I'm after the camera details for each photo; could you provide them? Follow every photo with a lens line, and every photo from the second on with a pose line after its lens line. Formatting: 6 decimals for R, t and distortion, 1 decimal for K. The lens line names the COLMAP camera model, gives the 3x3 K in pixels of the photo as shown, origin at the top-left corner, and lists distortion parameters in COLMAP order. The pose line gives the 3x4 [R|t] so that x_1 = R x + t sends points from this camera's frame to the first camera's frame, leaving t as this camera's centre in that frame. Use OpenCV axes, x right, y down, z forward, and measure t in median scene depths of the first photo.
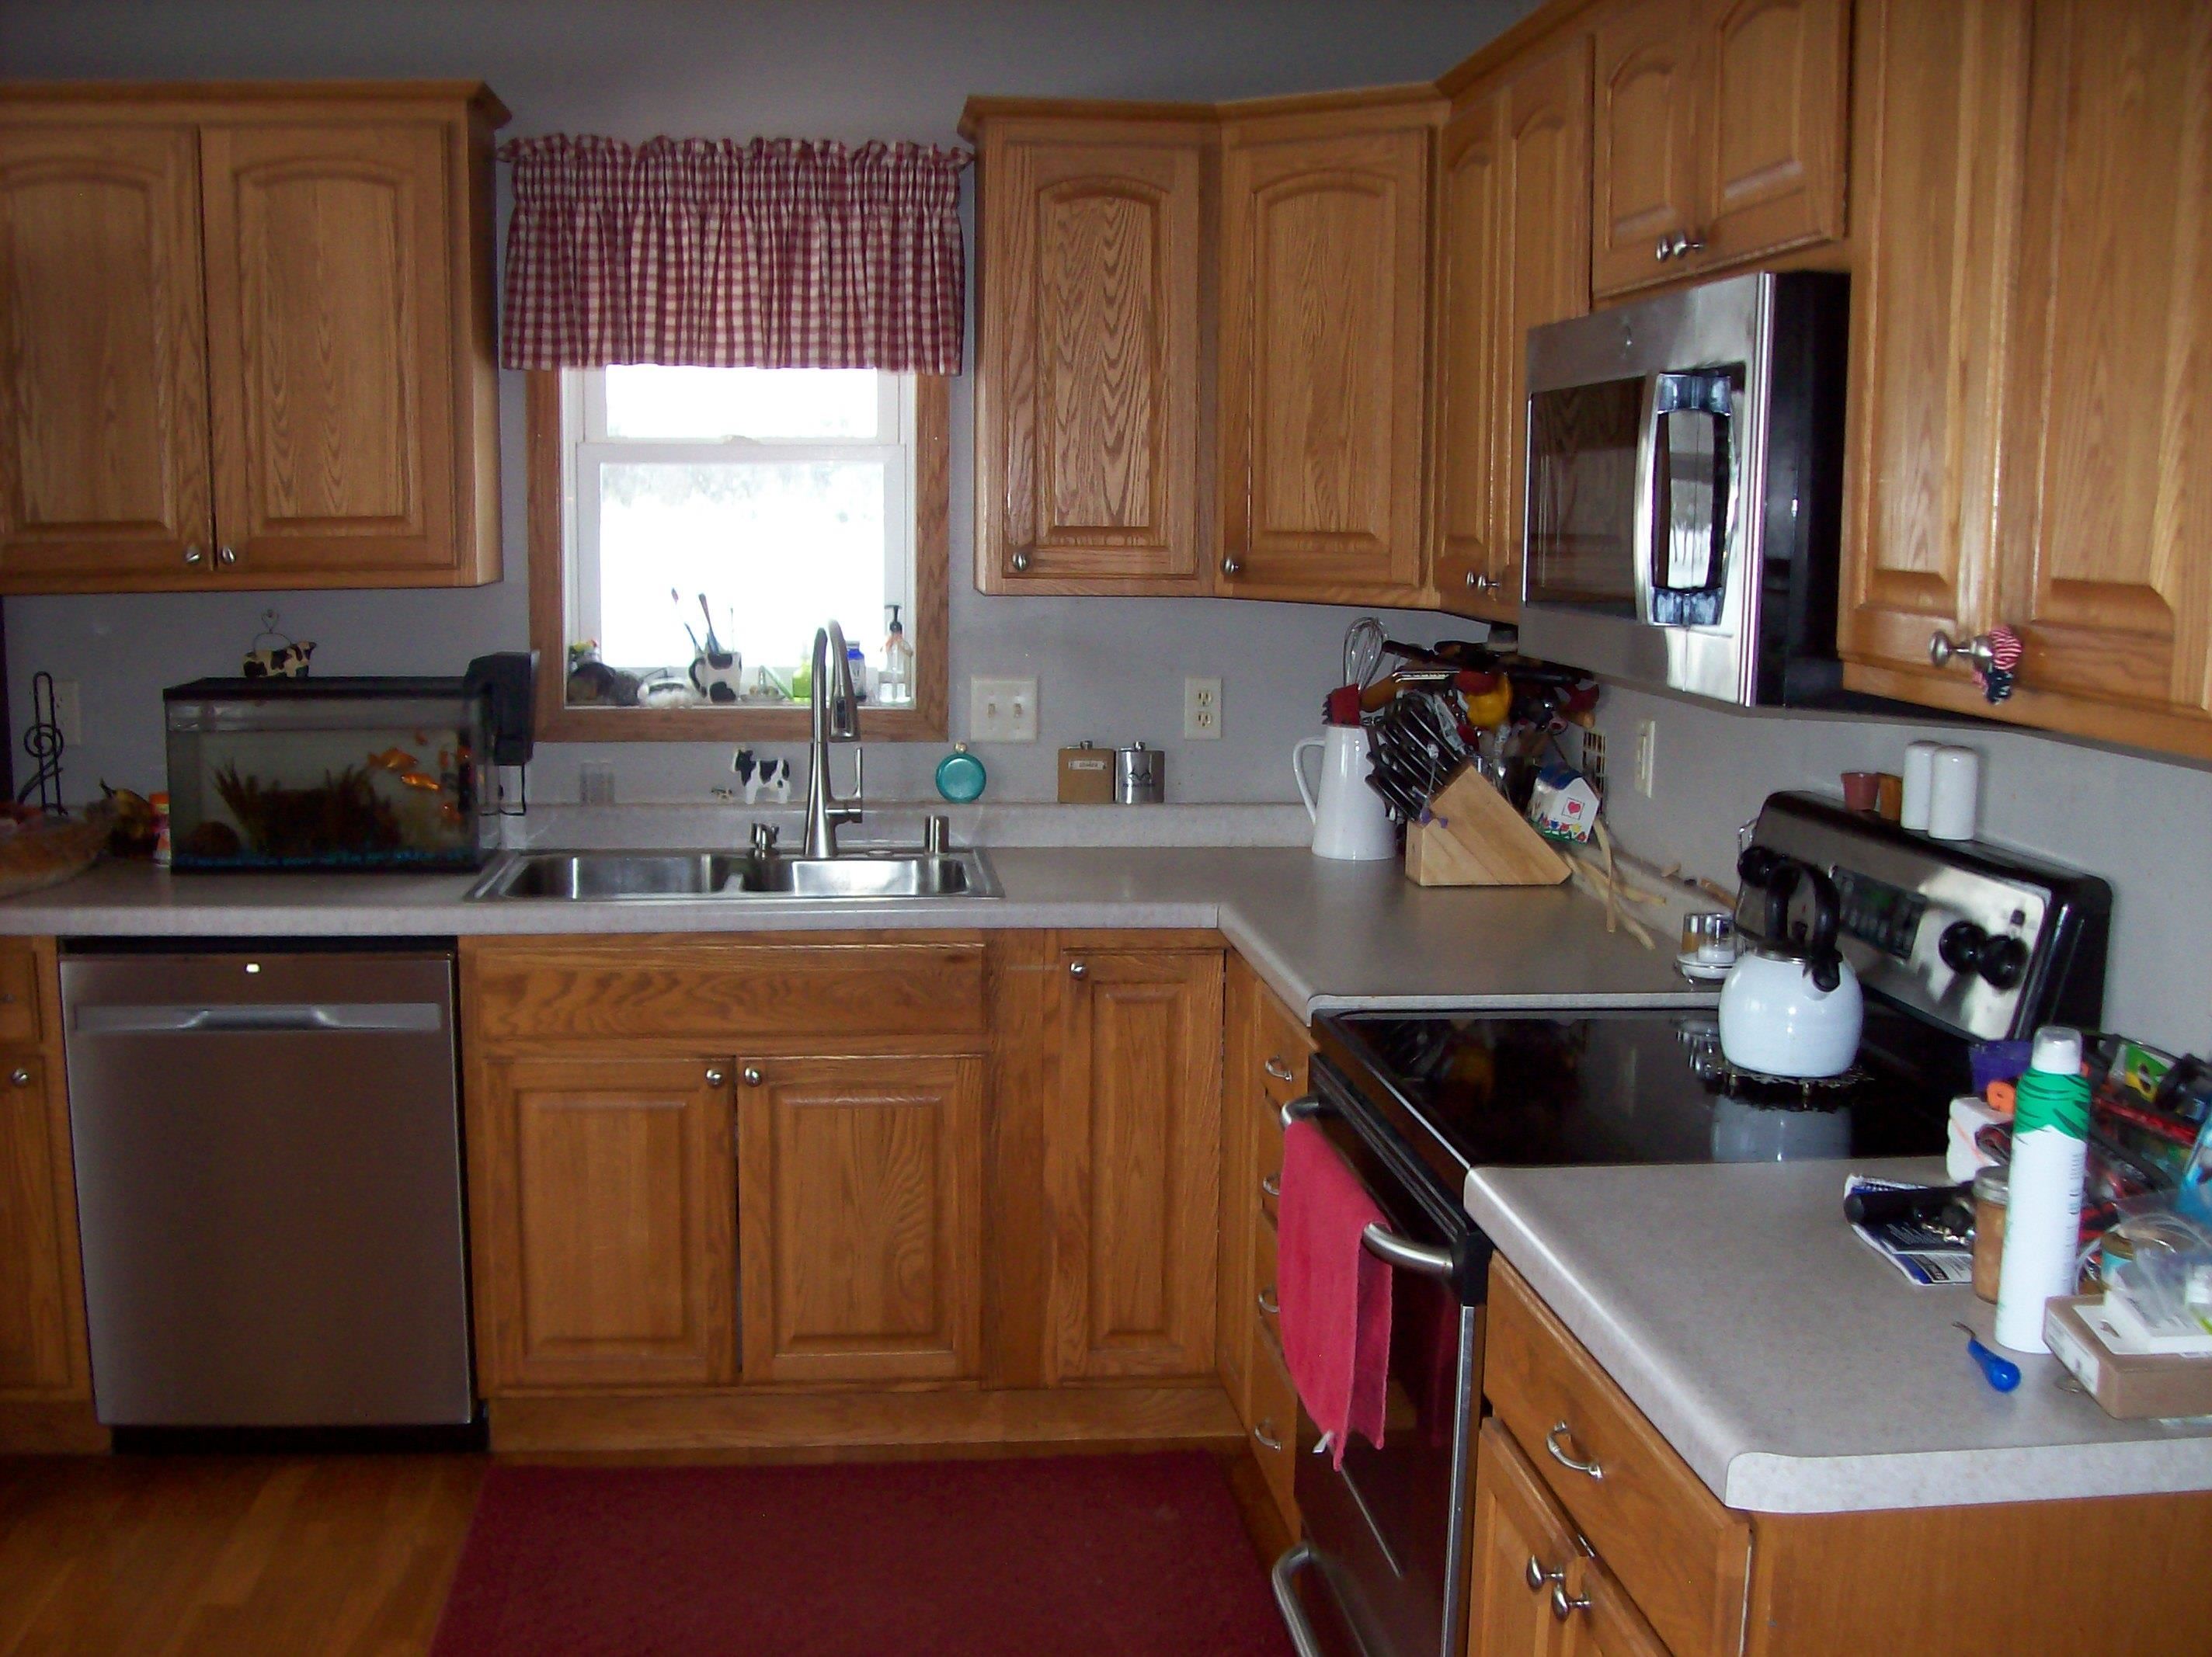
lens RADIAL K [[2323.1, 0, 1094.0], [0, 2323.1, 952.6], [0, 0, 1]] dist [-0.190750, 0.156587]
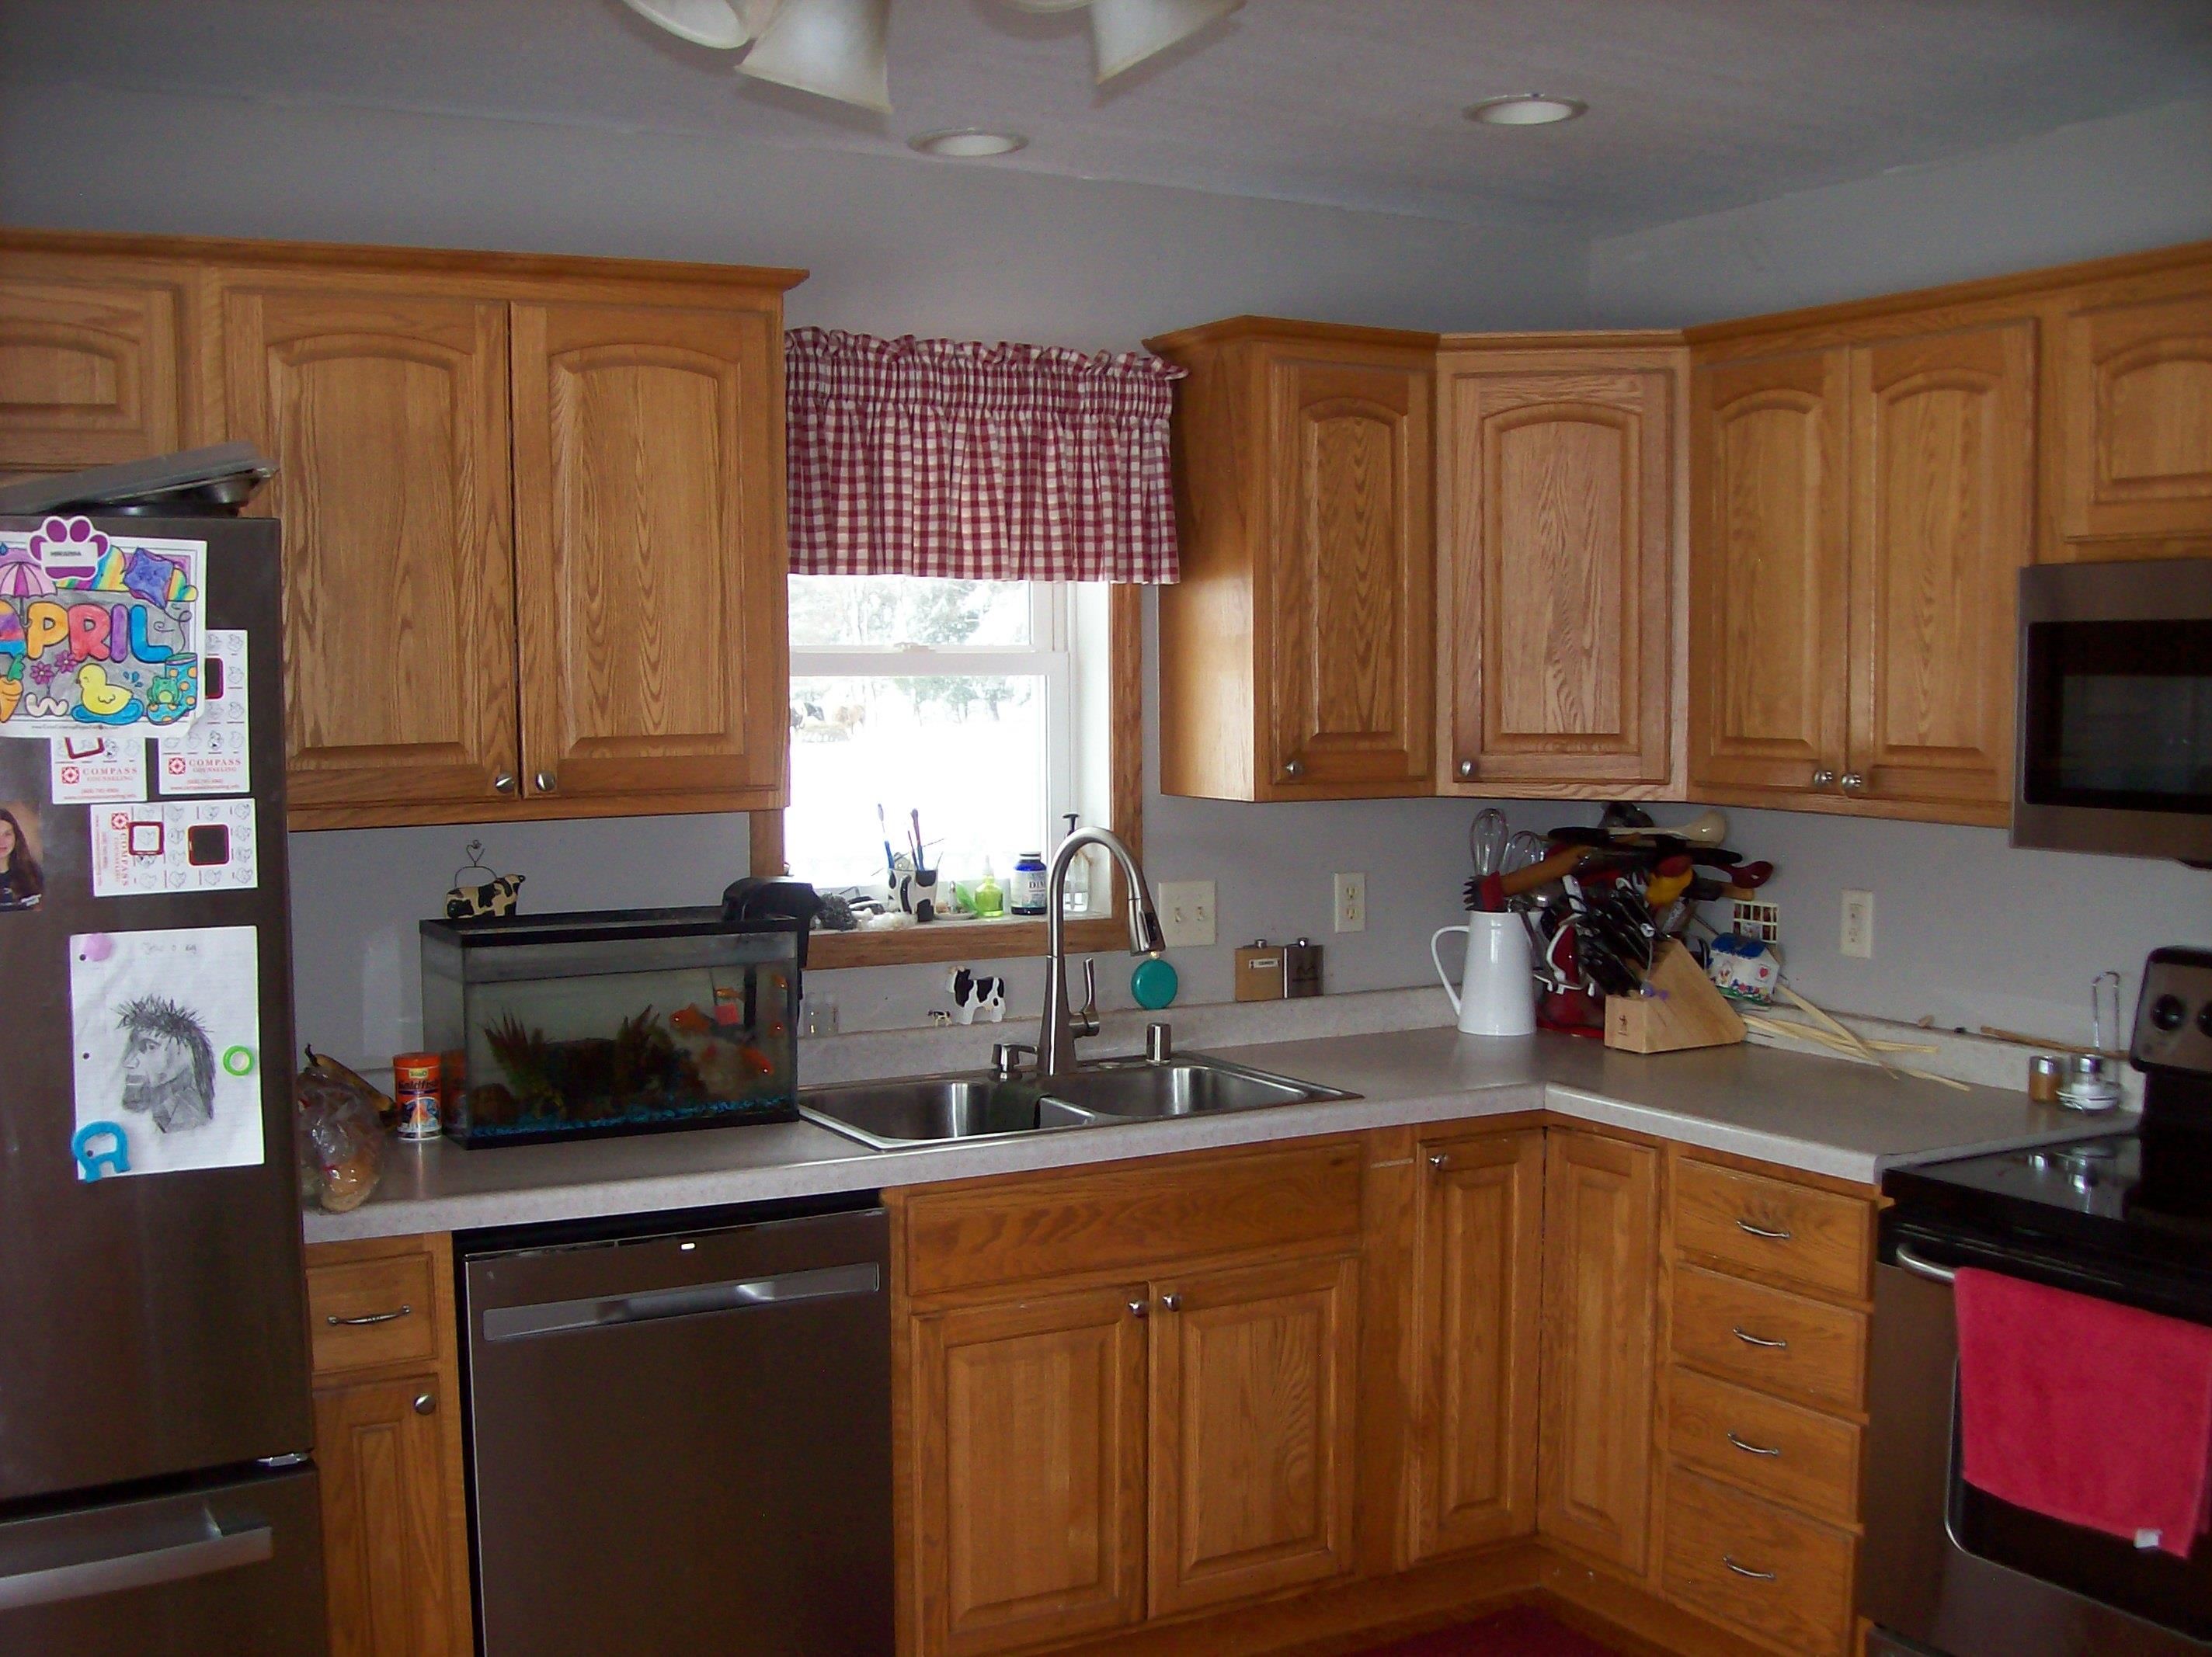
lens RADIAL K [[2323.1, 0, 1094.0], [0, 2323.1, 952.6], [0, 0, 1]] dist [-0.190750, 0.156587]
pose [[0.924782, -0.059979, 0.375740, -0.516015], [0.088253, 0.994380, -0.058480, -0.037198], [-0.370121, 0.087242, 0.924878, 0.094300]]
